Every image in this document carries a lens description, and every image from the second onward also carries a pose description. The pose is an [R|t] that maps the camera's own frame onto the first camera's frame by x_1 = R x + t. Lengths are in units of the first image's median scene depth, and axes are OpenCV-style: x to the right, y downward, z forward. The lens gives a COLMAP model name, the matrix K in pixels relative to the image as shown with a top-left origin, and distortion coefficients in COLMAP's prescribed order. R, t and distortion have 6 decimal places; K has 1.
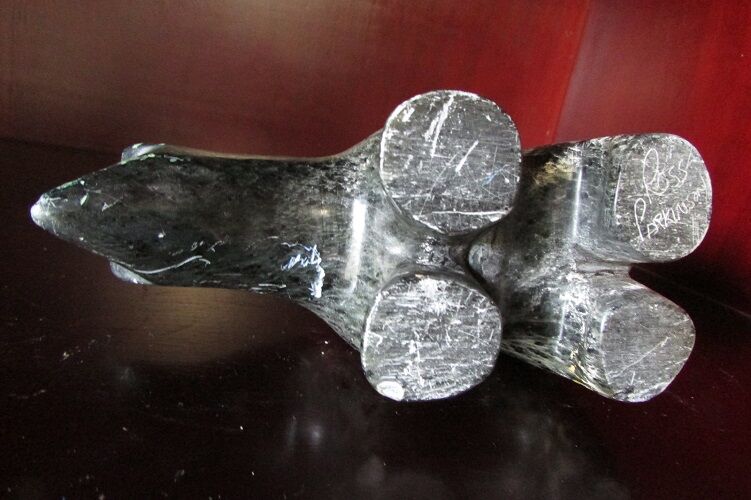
lens RADIAL K [[531.2, 0, 374.4], [0, 531.2, 261.0], [0, 0, 1]] dist [-0.019190, 0.001122]
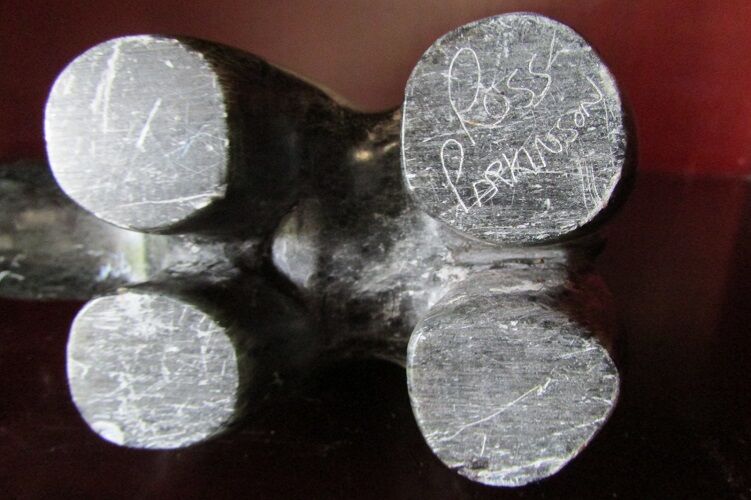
lens RADIAL K [[531.2, 0, 374.4], [0, 531.2, 261.0], [0, 0, 1]] dist [-0.019190, 0.001122]
pose [[0.880203, -0.050668, -0.471886, 0.697806], [0.065707, 0.997720, 0.015434, -0.000898], [0.470028, -0.044591, 0.881525, 0.447304]]
